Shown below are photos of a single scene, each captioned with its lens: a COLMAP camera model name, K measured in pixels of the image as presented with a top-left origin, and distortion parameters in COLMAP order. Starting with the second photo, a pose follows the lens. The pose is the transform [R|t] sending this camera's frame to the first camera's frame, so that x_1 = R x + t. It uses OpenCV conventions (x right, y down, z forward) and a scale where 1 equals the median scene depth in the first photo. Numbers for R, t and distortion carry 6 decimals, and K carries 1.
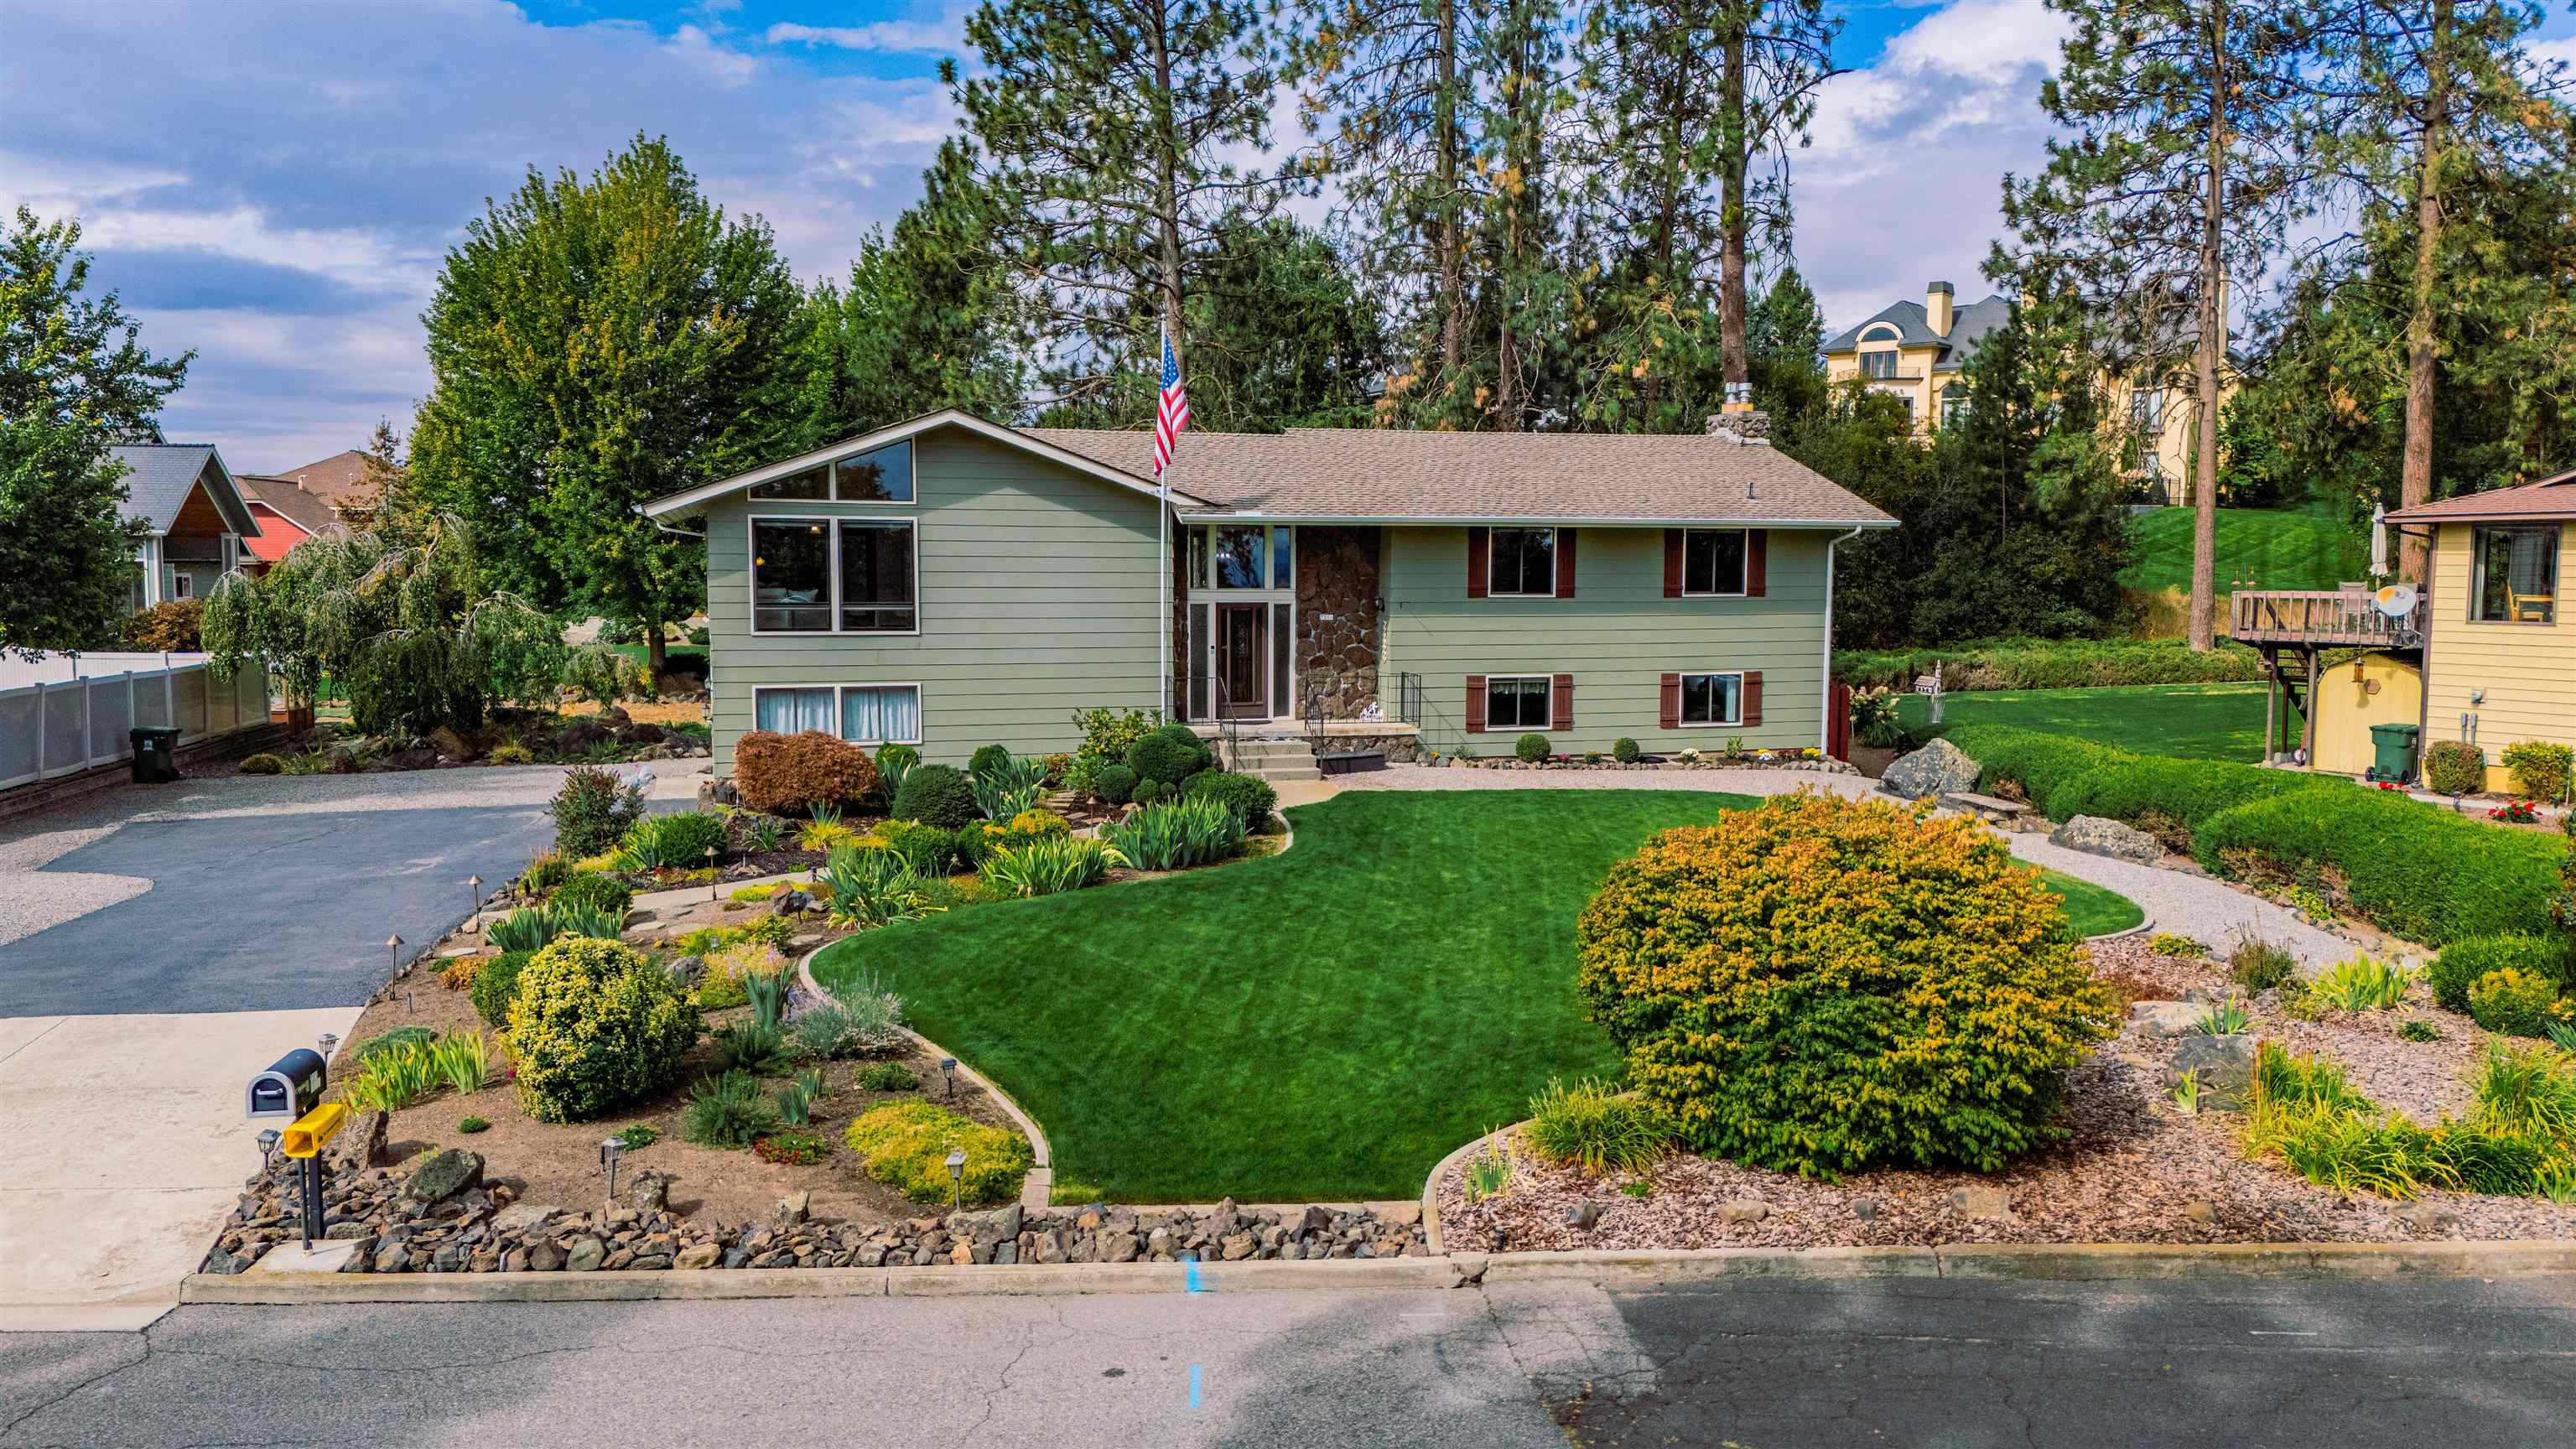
lens RADIAL K [[1883.4, 0, 1288.0], [0, 1883.4, 724.5], [0, 0, 1]] dist [0.097992, -0.107301]
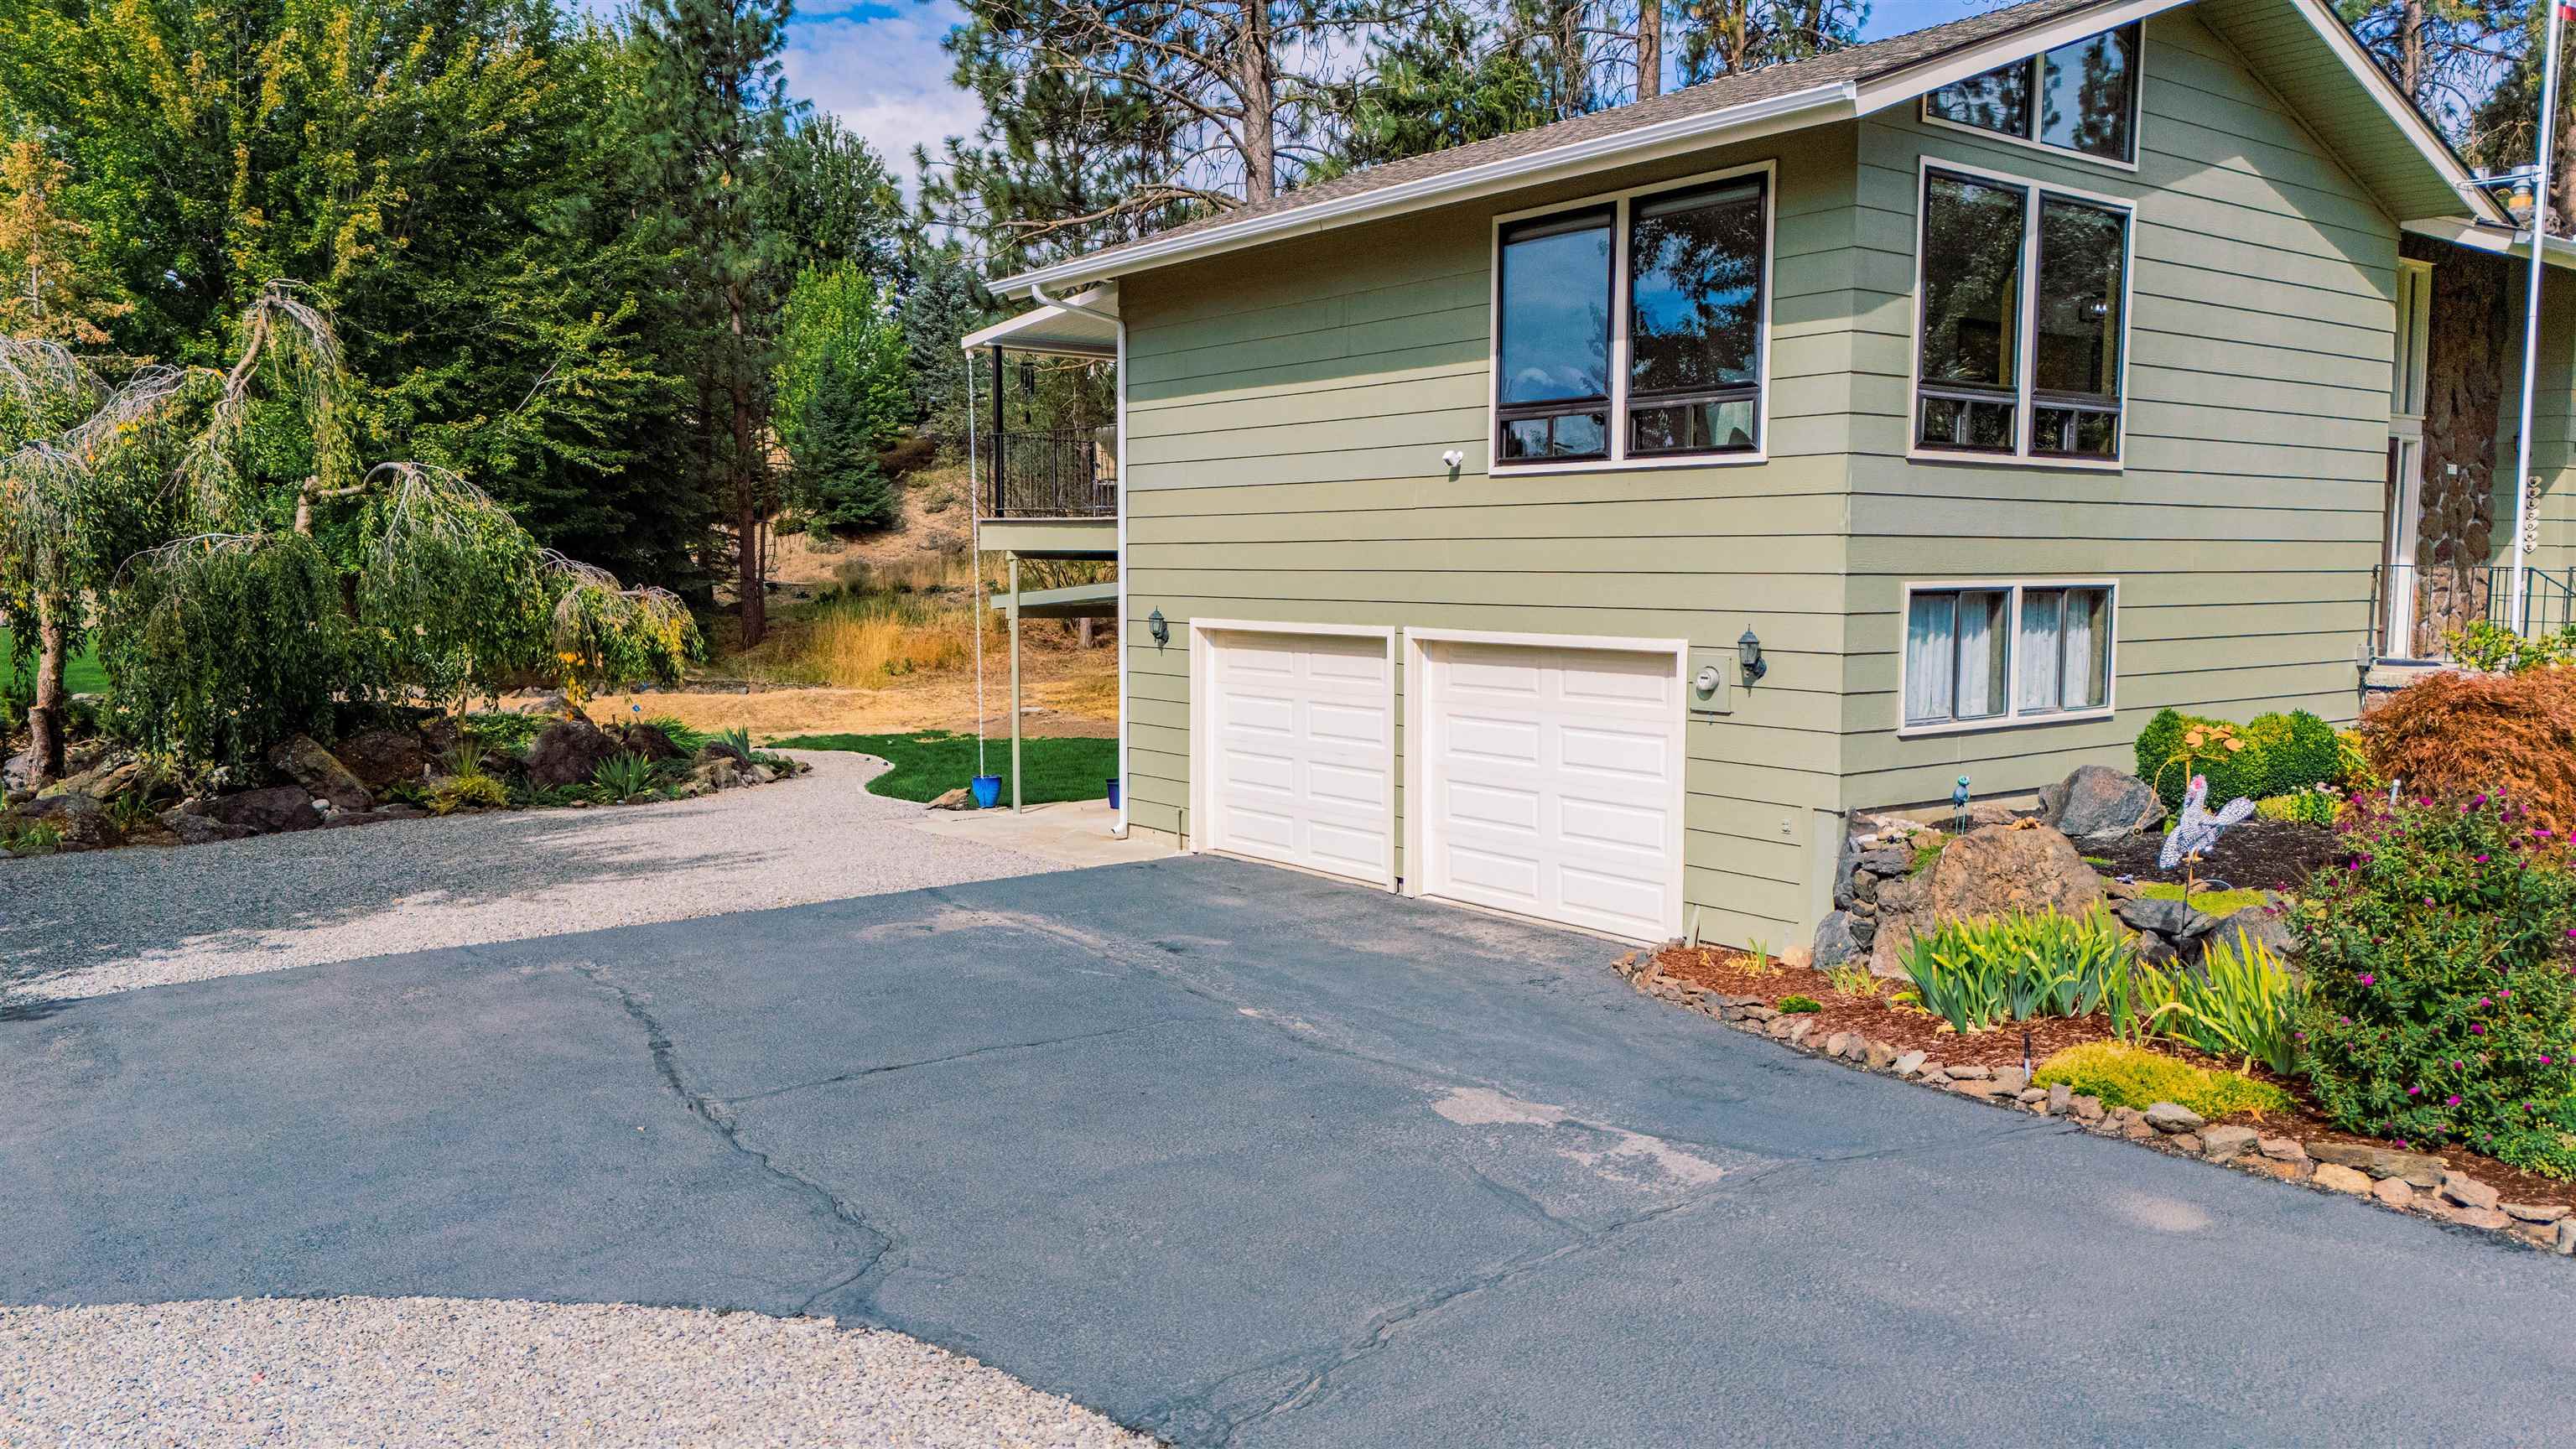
lens RADIAL K [[1883.4, 0, 1288.0], [0, 1883.4, 724.5], [0, 0, 1]] dist [0.097992, -0.107301]
pose [[0.933534, -0.031511, 0.357101, -0.495260], [0.031366, 0.999489, 0.006199, 0.003171], [-0.357113, 0.005414, 0.934045, 0.594692]]
